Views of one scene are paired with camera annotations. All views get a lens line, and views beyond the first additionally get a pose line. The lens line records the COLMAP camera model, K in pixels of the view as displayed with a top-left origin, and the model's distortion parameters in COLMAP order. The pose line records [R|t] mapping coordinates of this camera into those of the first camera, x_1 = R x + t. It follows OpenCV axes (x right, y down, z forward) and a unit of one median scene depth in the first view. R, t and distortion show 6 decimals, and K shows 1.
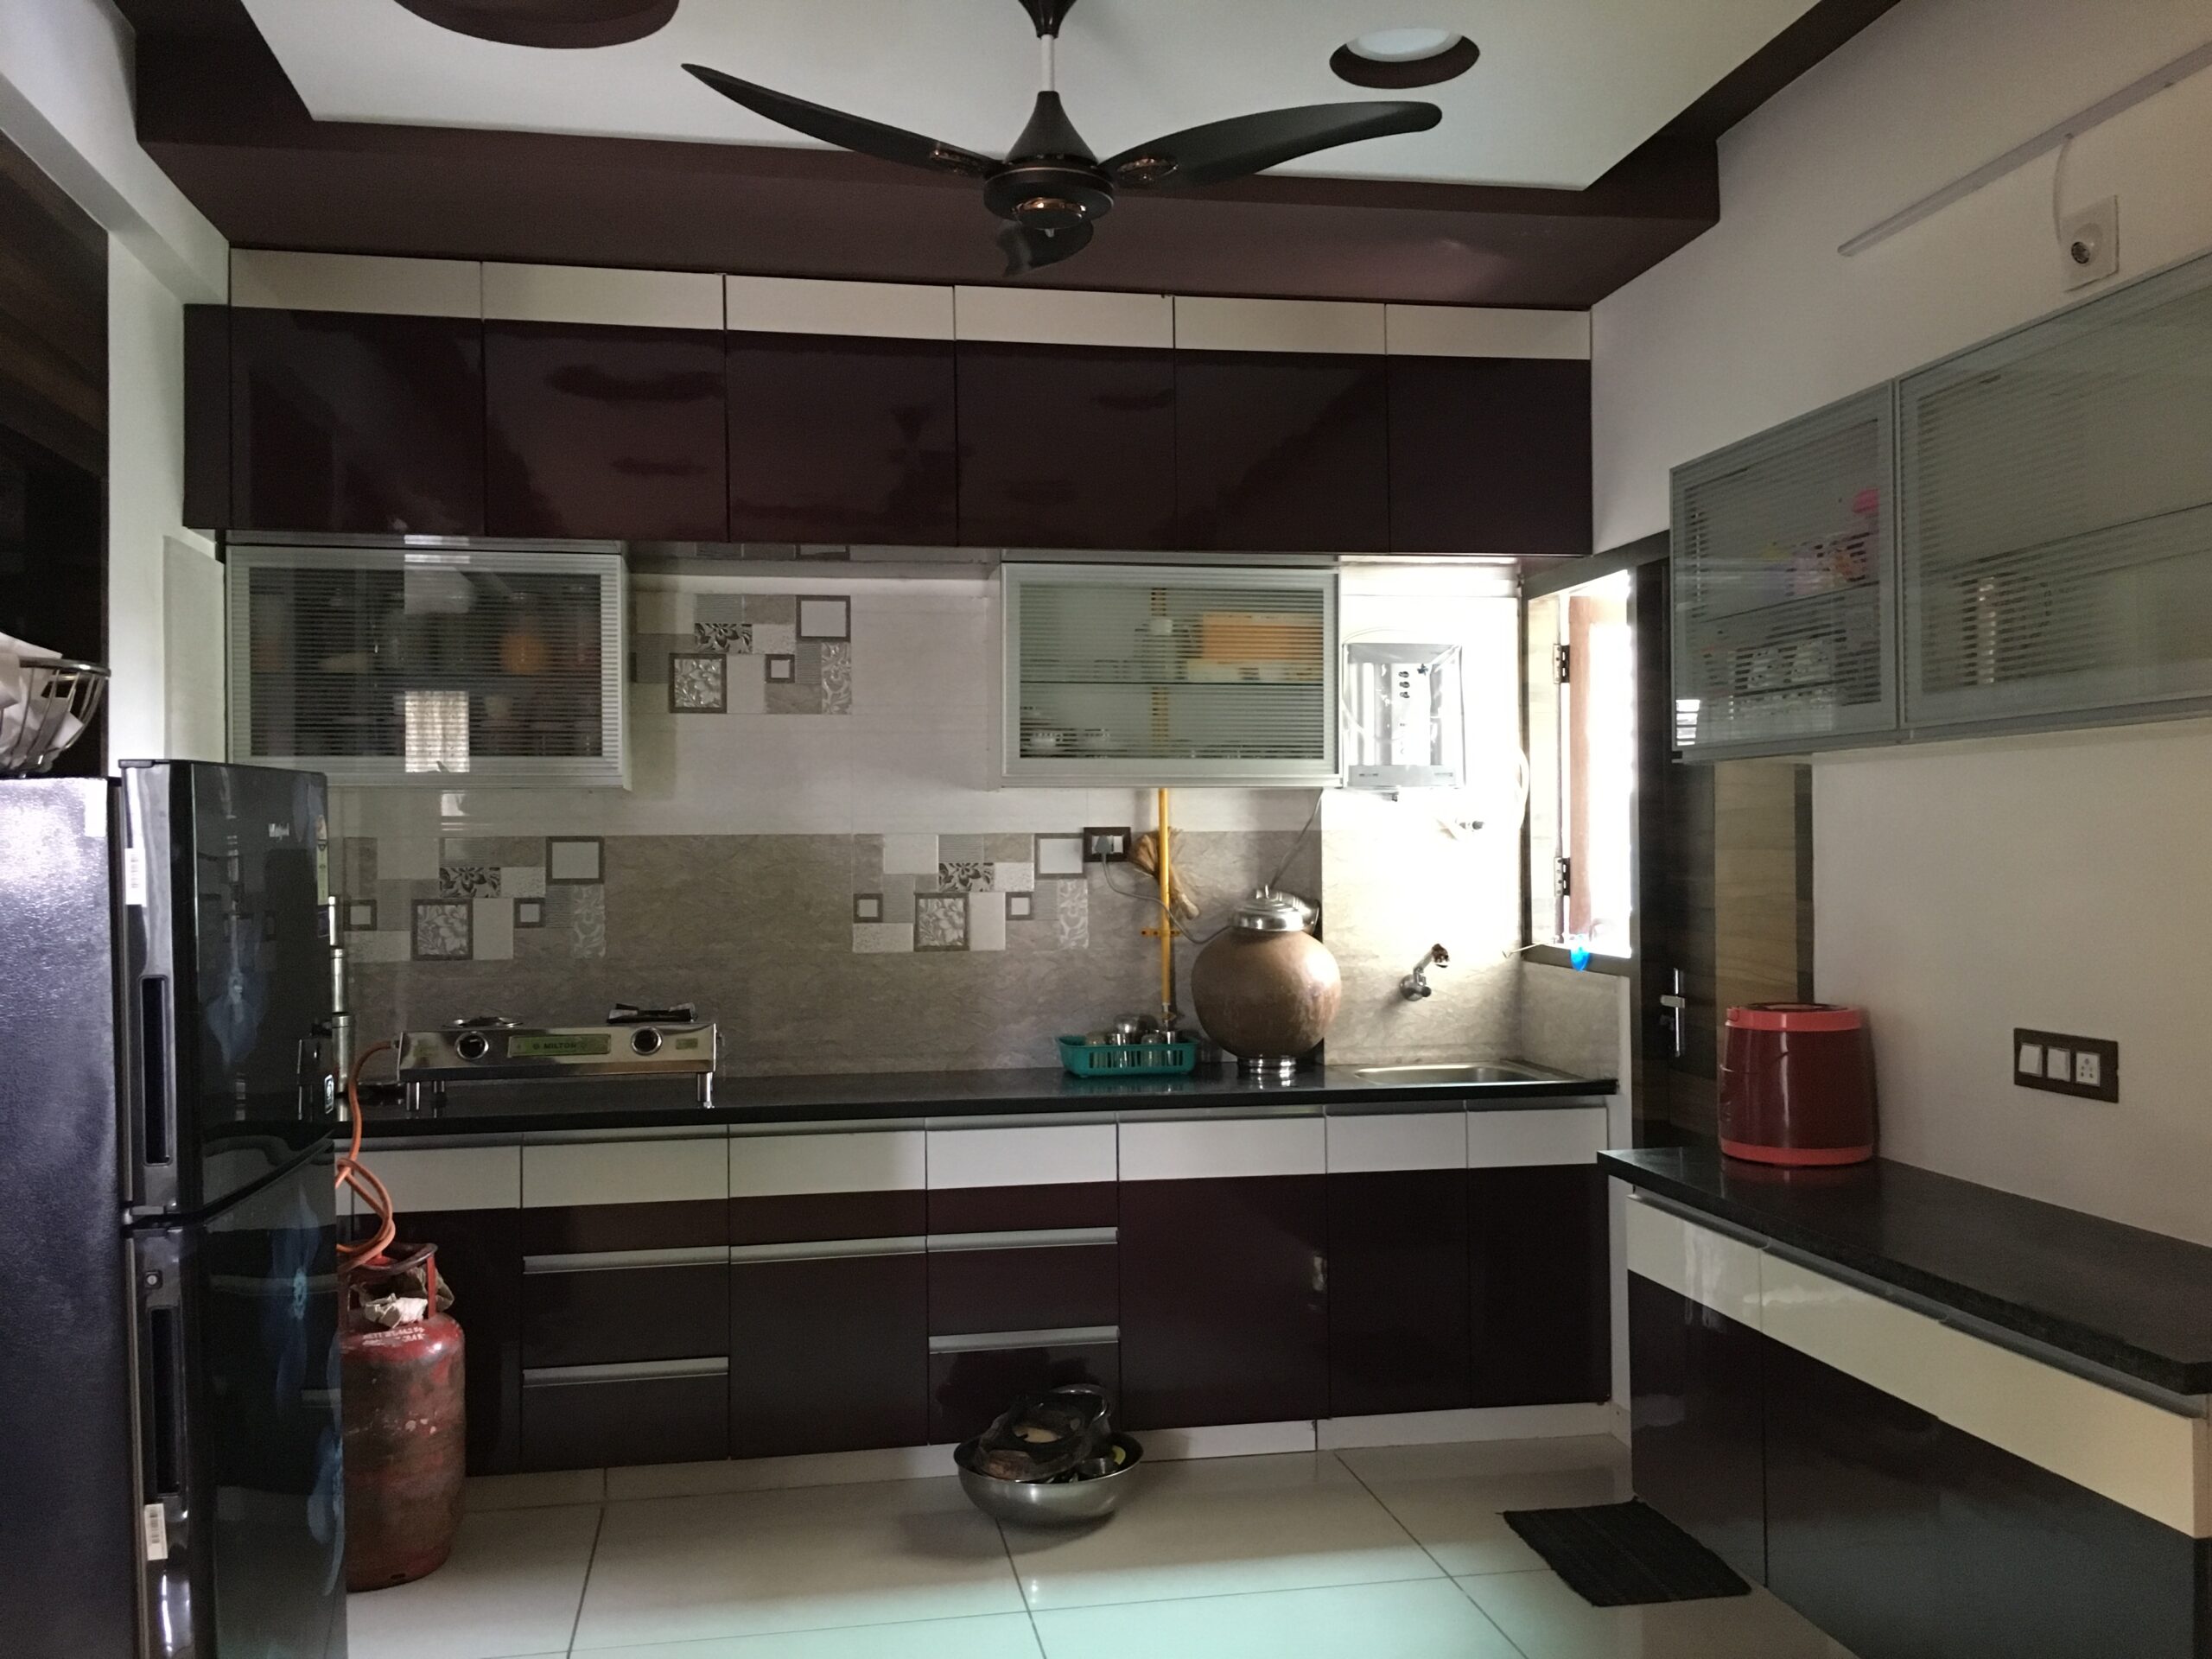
lens RADIAL K [[1887.5, 0, 1118.7], [0, 1887.5, 833.5], [0, 0, 1]] dist [0.082589, -0.127122]
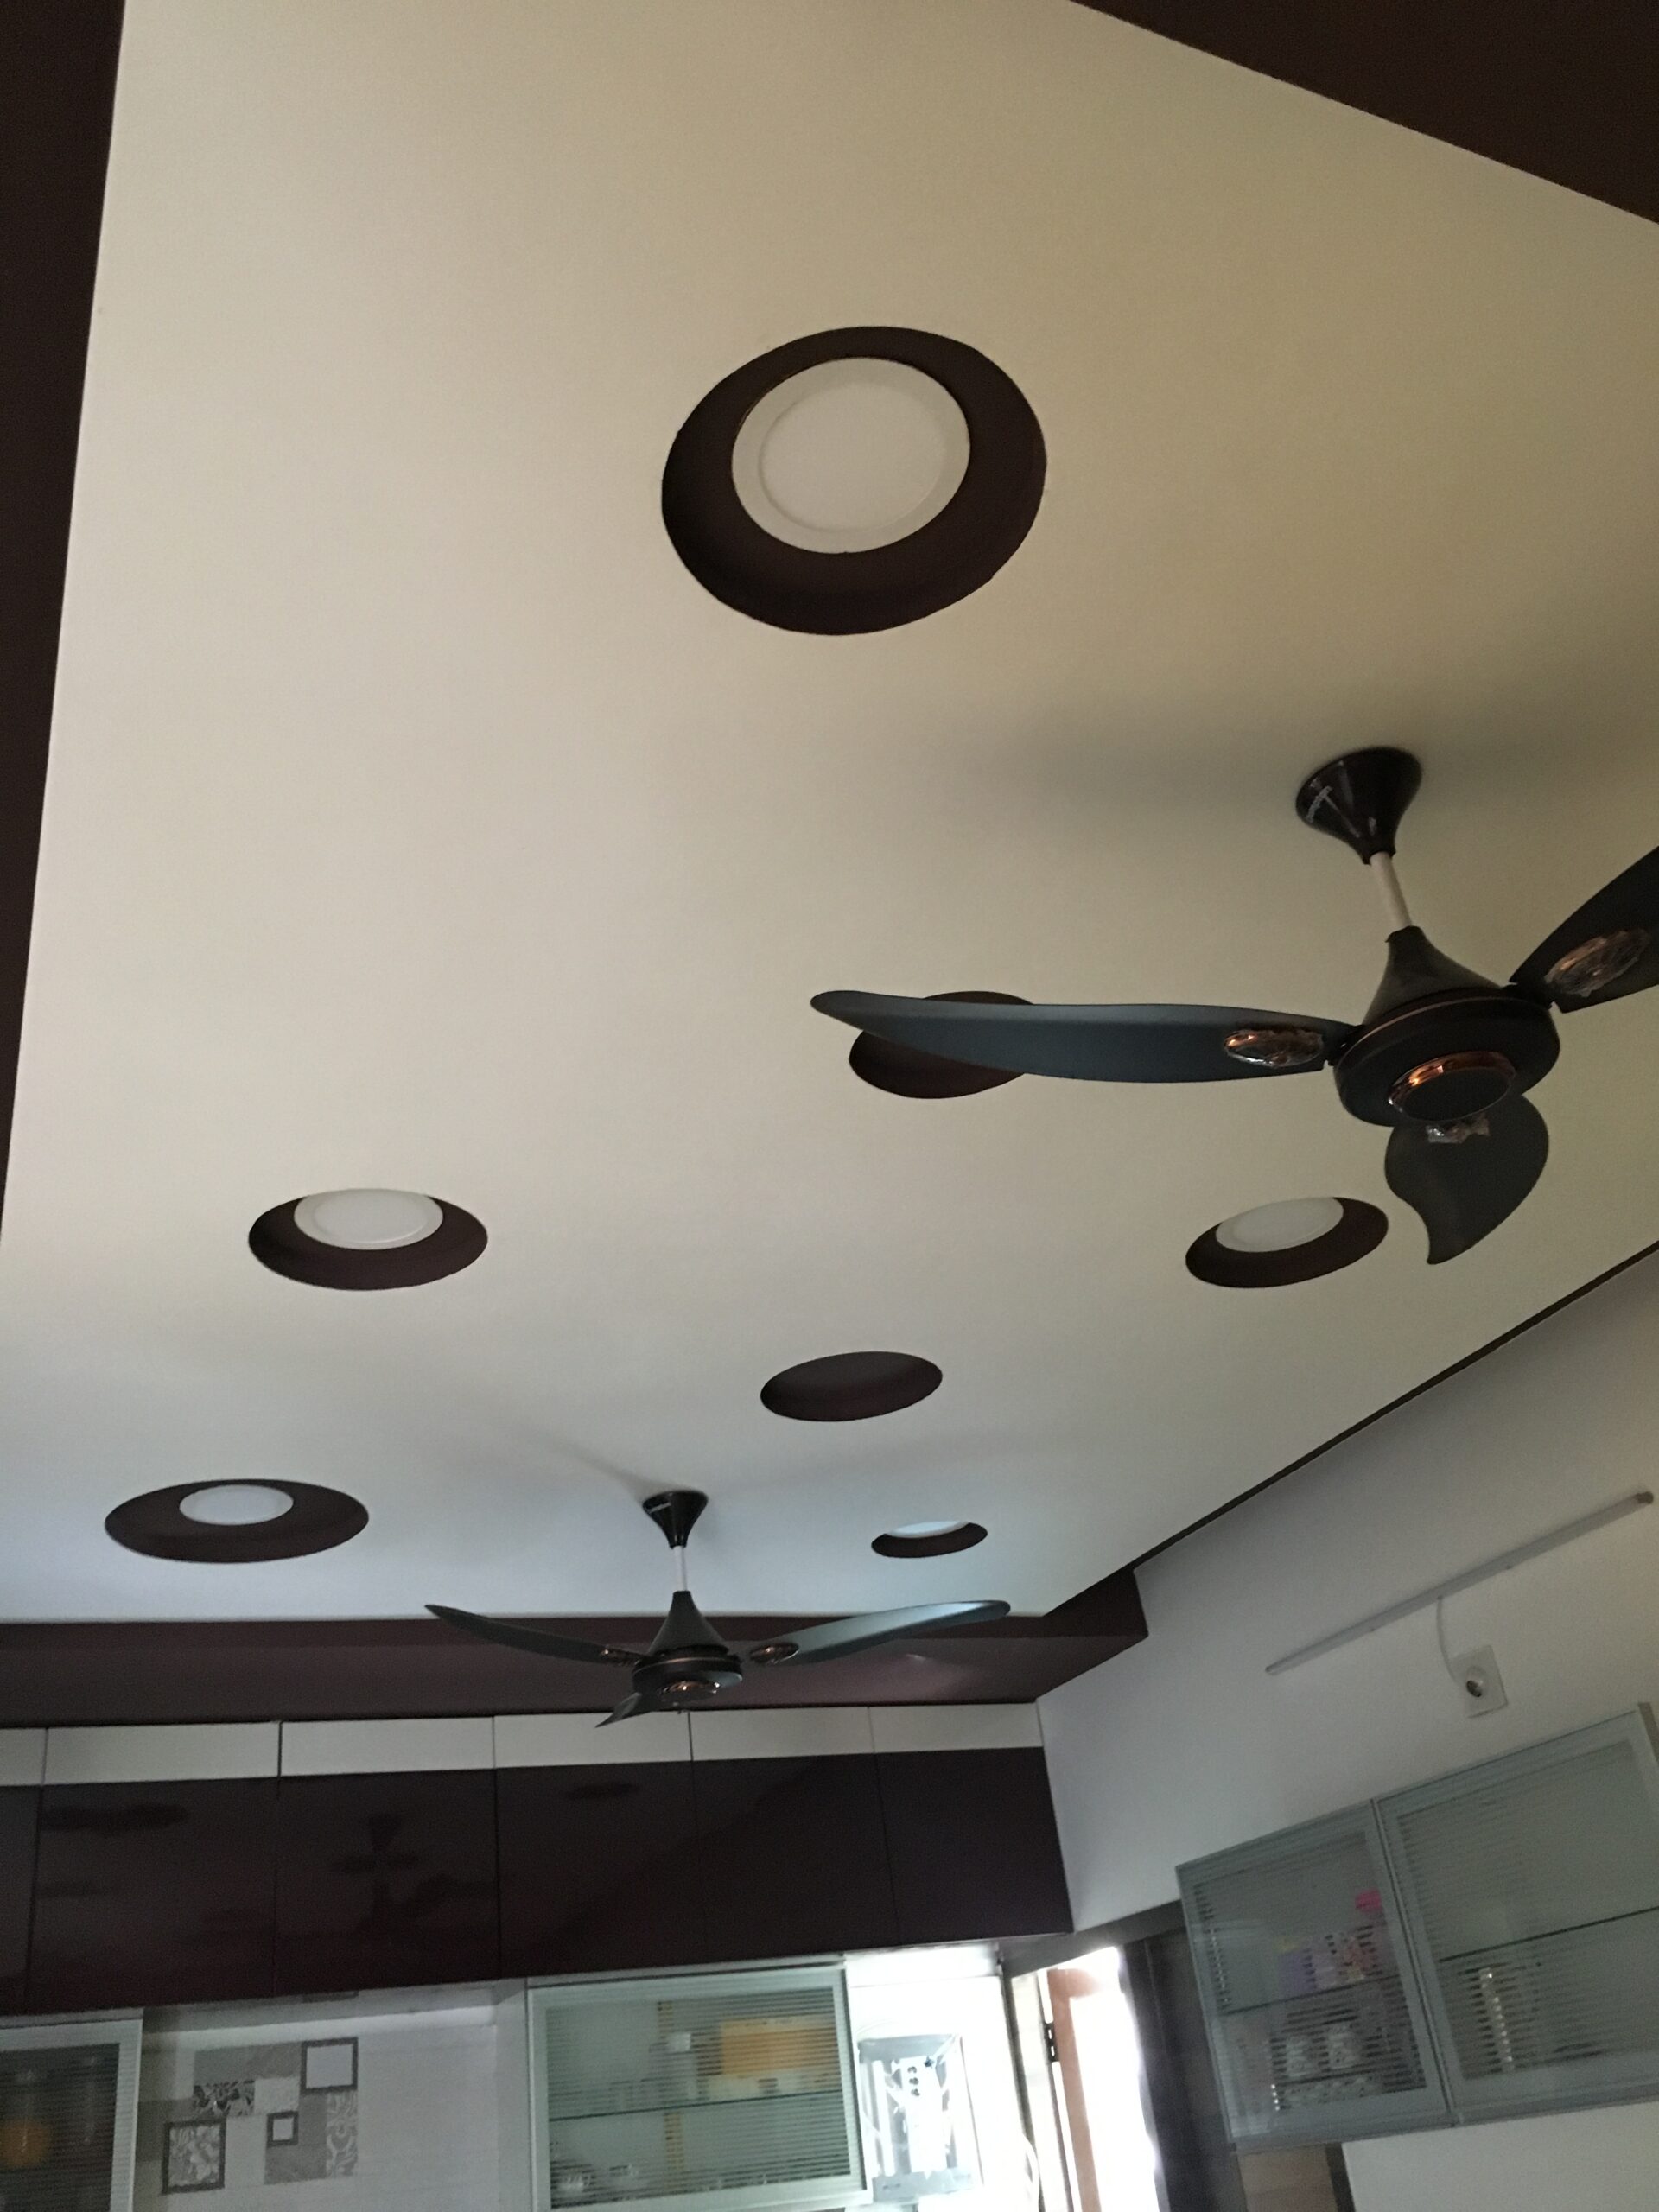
lens RADIAL K [[1887.5, 0, 823.7], [0, 1887.5, 1086.2], [0, 0, 1]] dist [0.082589, -0.127122]
pose [[0.972297, 0.020071, 0.232885, -0.150601], [0.101639, 0.860888, -0.498539, -0.031936], [-0.210494, 0.508398, 0.834999, -0.129015]]
